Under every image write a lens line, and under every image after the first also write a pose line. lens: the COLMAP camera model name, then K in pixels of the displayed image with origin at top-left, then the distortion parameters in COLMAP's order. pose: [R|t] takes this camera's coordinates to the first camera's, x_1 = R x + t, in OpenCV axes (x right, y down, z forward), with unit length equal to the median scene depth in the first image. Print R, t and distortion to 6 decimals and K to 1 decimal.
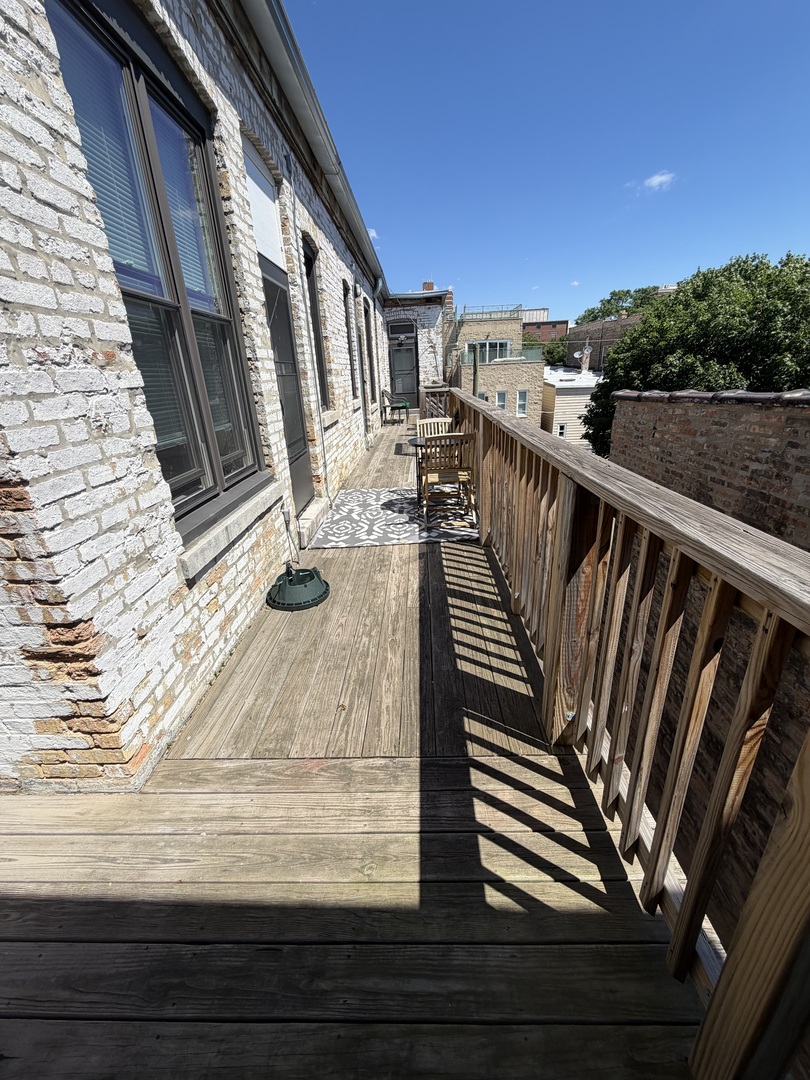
lens RADIAL K [[429.5, 0, 405.7], [0, 429.5, 537.8], [0, 0, 1]] dist [-0.001731, 0.000314]
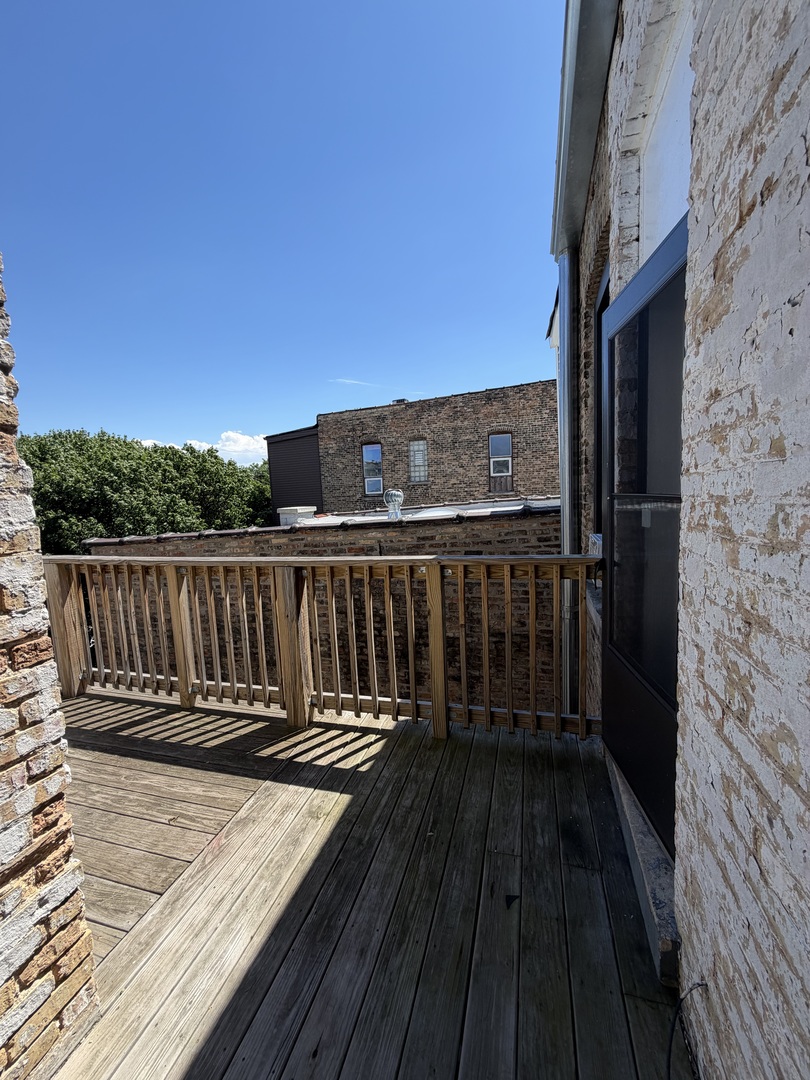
lens RADIAL K [[429.5, 0, 405.6], [0, 429.5, 540.4], [0, 0, 1]] dist [-0.001731, 0.000314]
pose [[0.253293, -0.072960, 0.964634, -1.294502], [0.380688, 0.924215, -0.030058, 0.016570], [-0.889336, 0.374838, 0.261872, -0.048326]]
